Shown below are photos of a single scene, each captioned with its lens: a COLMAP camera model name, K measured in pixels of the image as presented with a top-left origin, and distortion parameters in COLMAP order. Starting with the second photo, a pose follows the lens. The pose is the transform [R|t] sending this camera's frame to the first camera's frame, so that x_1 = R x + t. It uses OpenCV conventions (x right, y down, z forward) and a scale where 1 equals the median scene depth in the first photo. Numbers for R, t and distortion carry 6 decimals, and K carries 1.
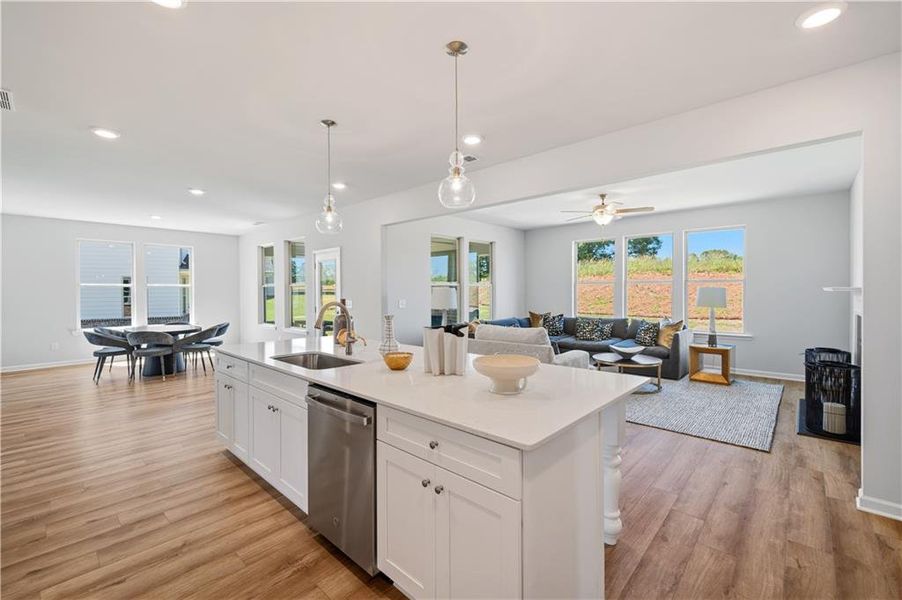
lens RADIAL K [[384.3, 0, 449.4], [0, 384.3, 292.0], [0, 0, 1]] dist [0.002216, 0.000284]
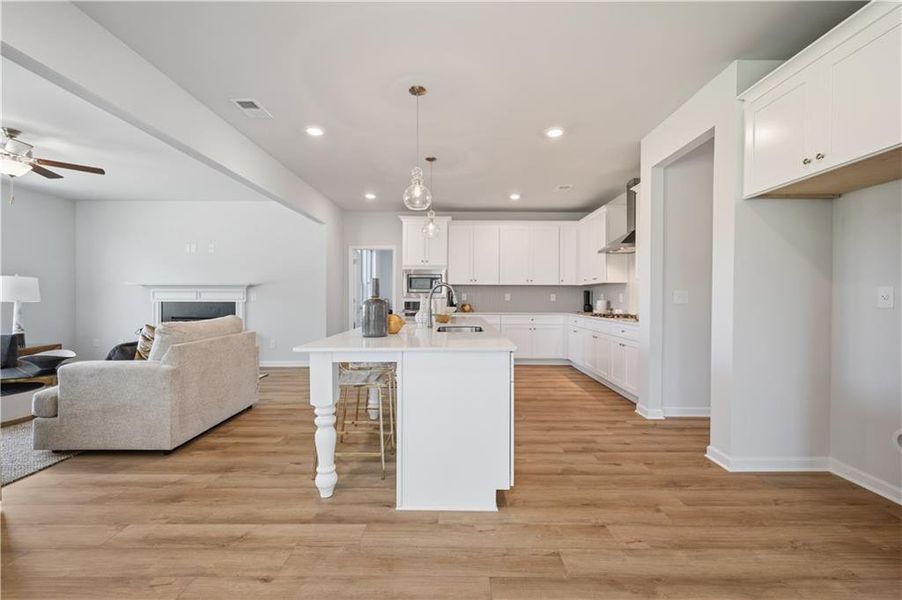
lens RADIAL K [[371.1, 0, 454.5], [0, 371.1, 300.8], [0, 0, 1]] dist [0.001047, -0.000098]
pose [[-0.676764, -0.005488, 0.736180, -0.570803], [0.003938, 0.999931, 0.011074, 0.033880], [-0.736190, 0.010393, -0.676695, 0.852517]]
